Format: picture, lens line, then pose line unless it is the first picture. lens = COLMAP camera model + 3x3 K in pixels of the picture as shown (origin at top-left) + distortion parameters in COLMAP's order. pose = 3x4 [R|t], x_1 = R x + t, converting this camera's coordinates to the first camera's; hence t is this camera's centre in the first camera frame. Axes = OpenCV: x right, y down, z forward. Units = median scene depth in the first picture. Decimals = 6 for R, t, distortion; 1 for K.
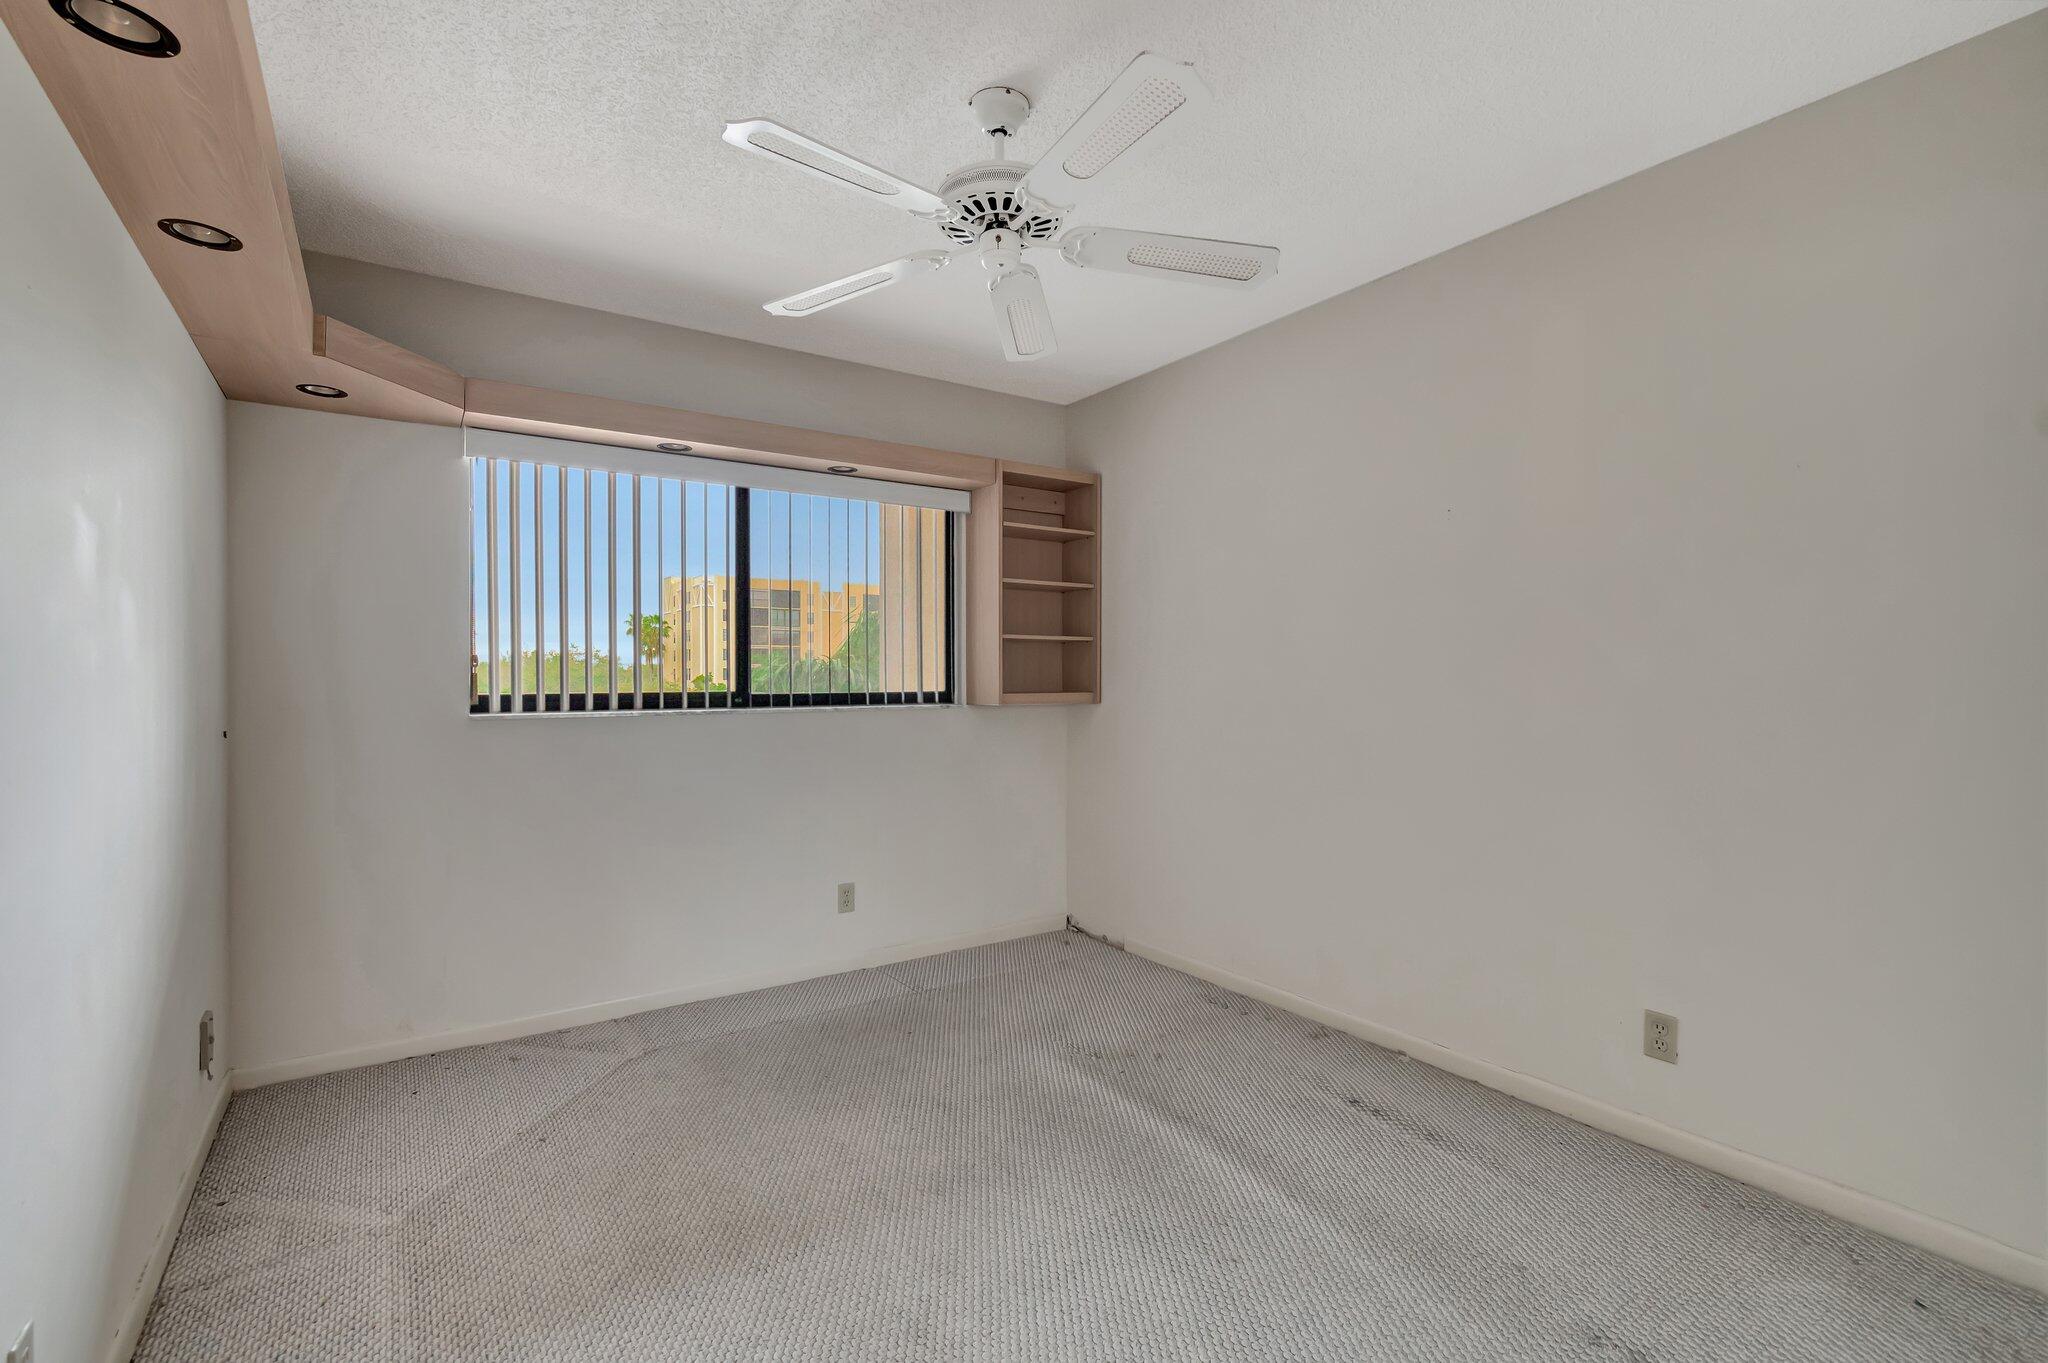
lens RADIAL K [[901.8, 0, 1008.3], [0, 901.8, 666.5], [0, 0, 1]] dist [0.006252, -0.003108]
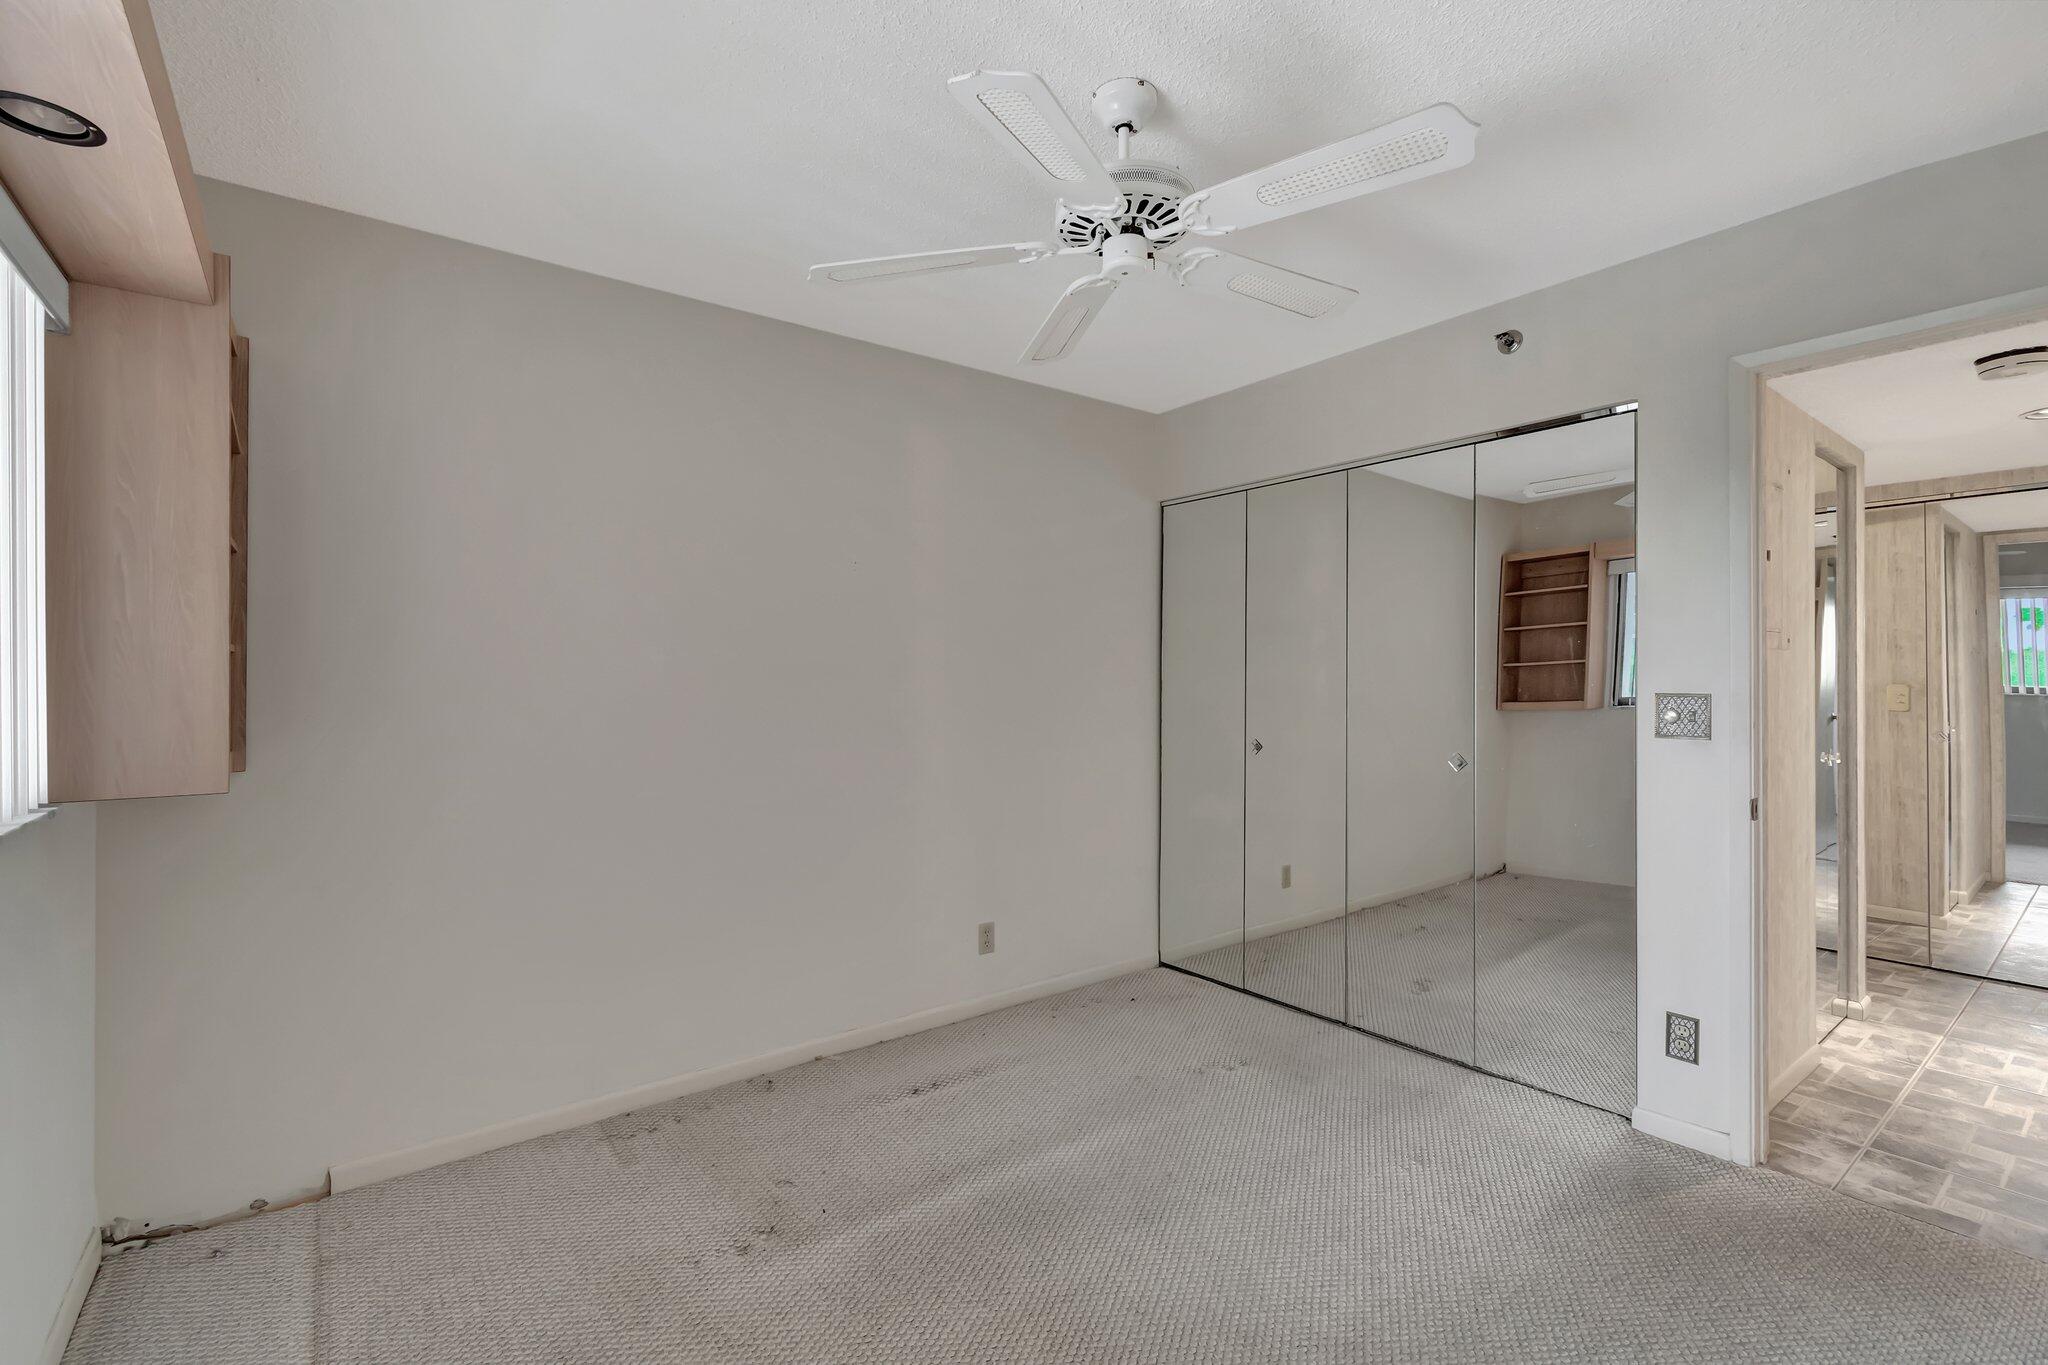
lens RADIAL K [[901.8, 0, 1016.4], [0, 901.8, 682.7], [0, 0, 1]] dist [0.006252, -0.003108]
pose [[-0.051037, -0.000074, 0.998697, -0.692868], [-0.007875, 0.999969, -0.000328, -0.018633], [-0.998666, -0.007882, -0.051036, 0.891797]]
